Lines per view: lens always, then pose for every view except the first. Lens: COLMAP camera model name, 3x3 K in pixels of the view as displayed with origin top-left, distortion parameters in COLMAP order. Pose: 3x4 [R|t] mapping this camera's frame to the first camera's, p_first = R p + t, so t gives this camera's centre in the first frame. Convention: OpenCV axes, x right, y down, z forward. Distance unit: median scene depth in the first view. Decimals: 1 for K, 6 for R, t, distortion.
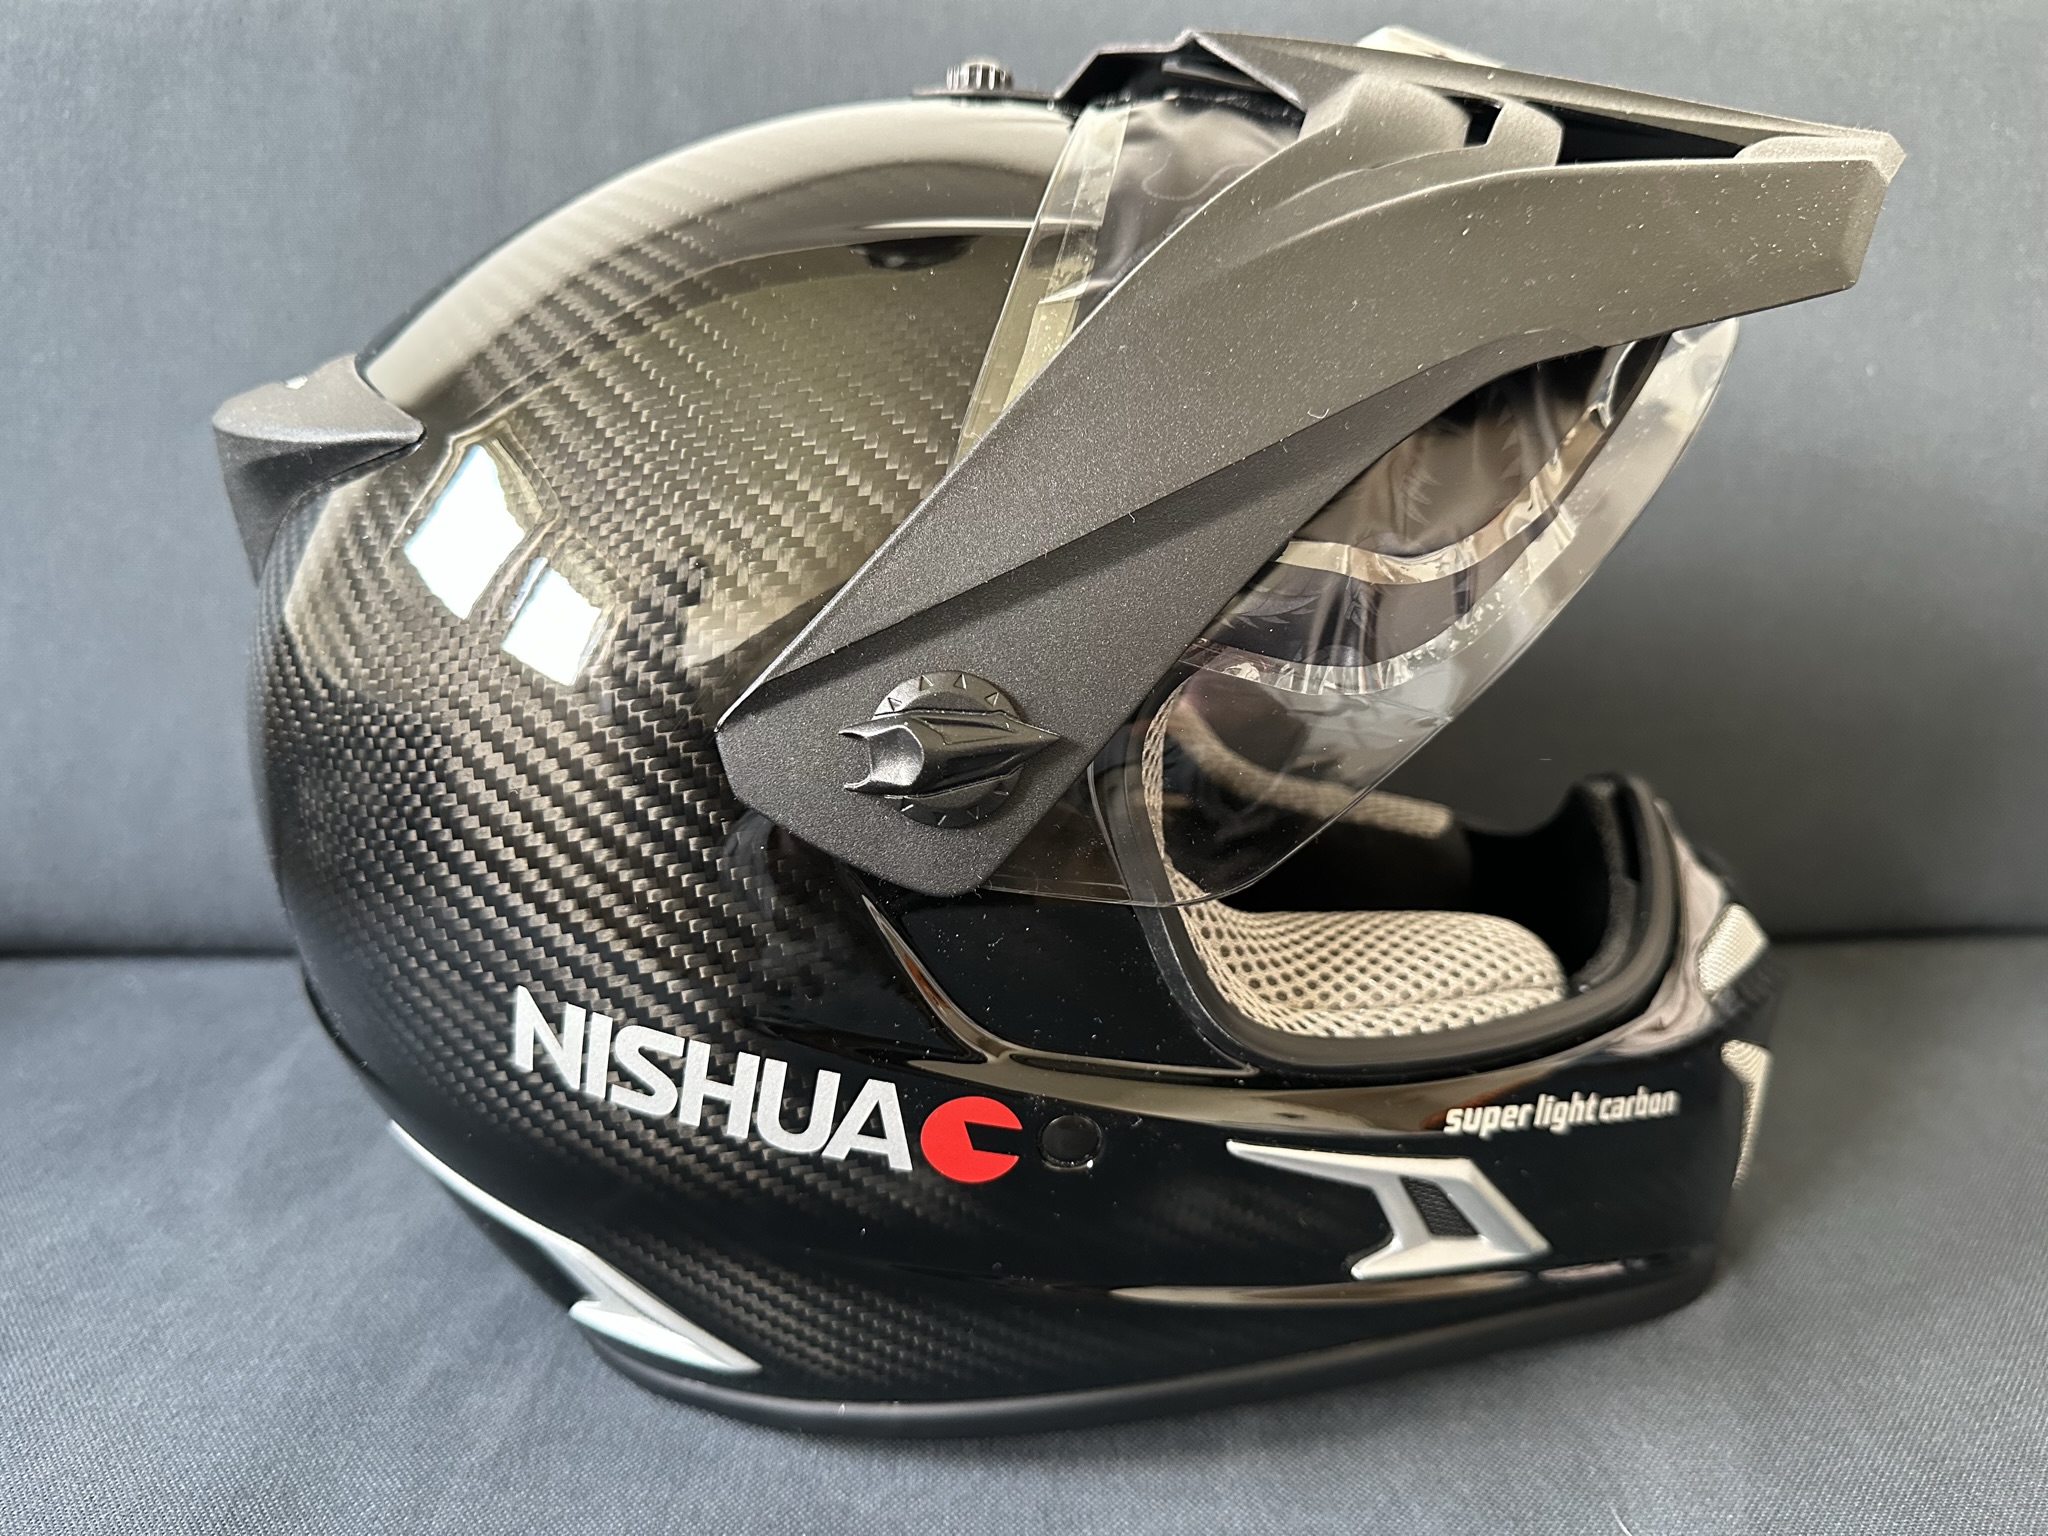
lens RADIAL K [[1501.2, 0, 1028.6], [0, 1501.2, 773.6], [0, 0, 1]] dist [-0.006735, -0.017718]
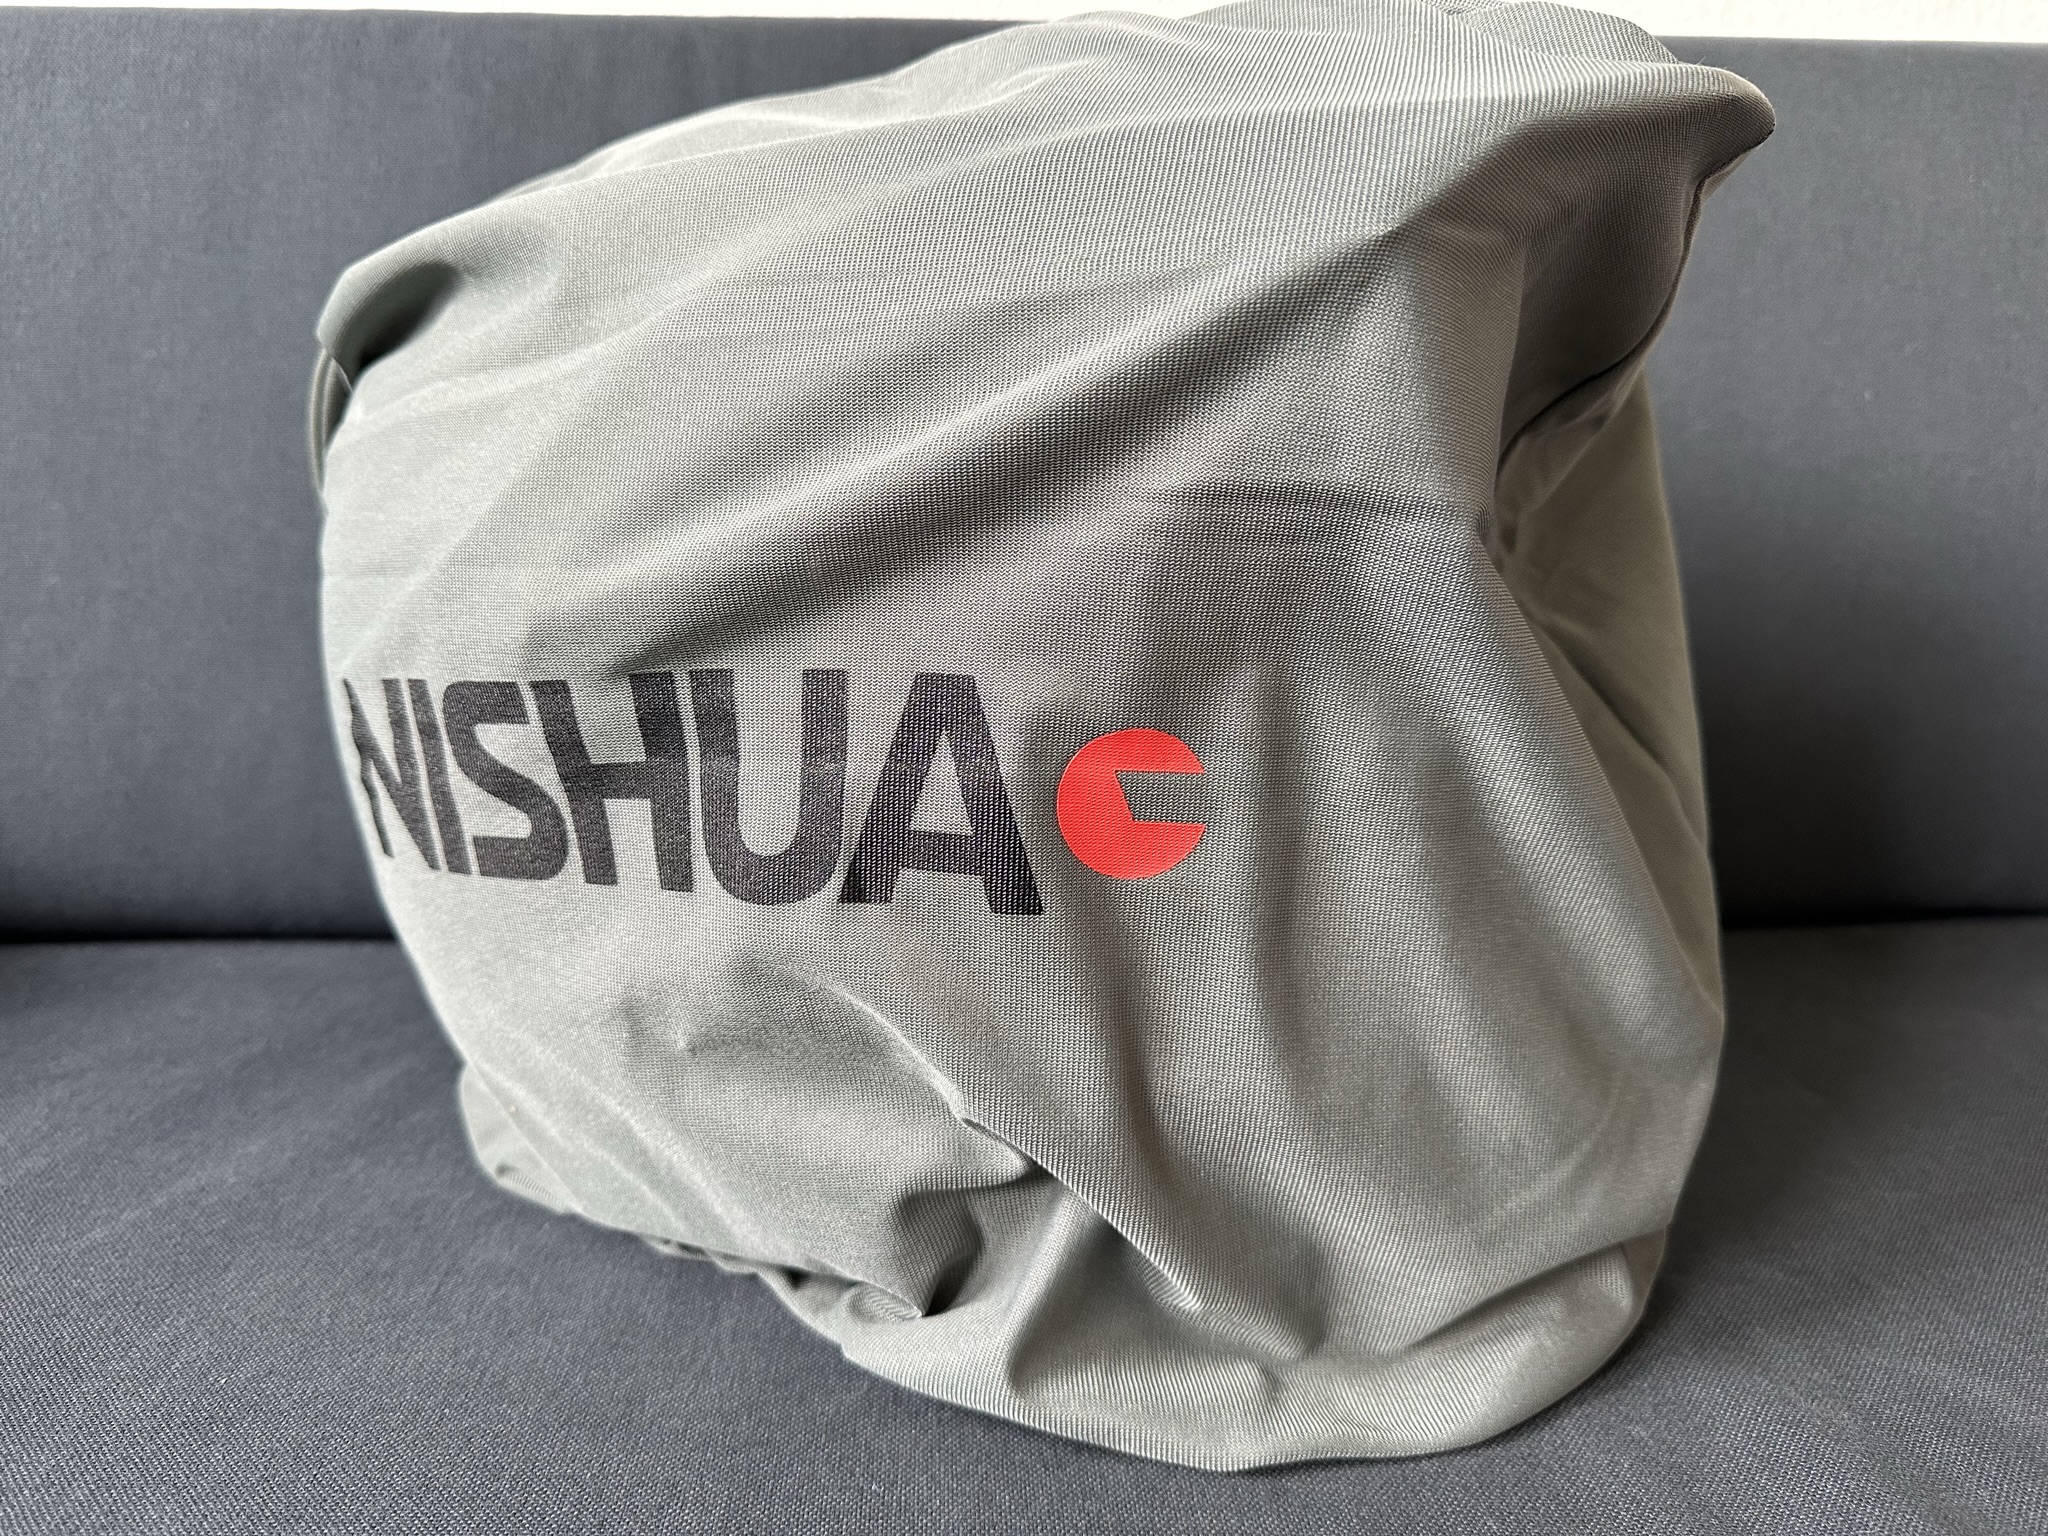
lens RADIAL K [[1501.2, 0, 1030.9], [0, 1501.2, 759.5], [0, 0, 1]] dist [-0.006735, -0.017718]
pose [[0.998933, 0.004538, 0.045952, -0.099946], [-0.002051, 0.998537, -0.054030, 0.058084], [-0.046130, 0.053878, 0.997481, -0.049679]]
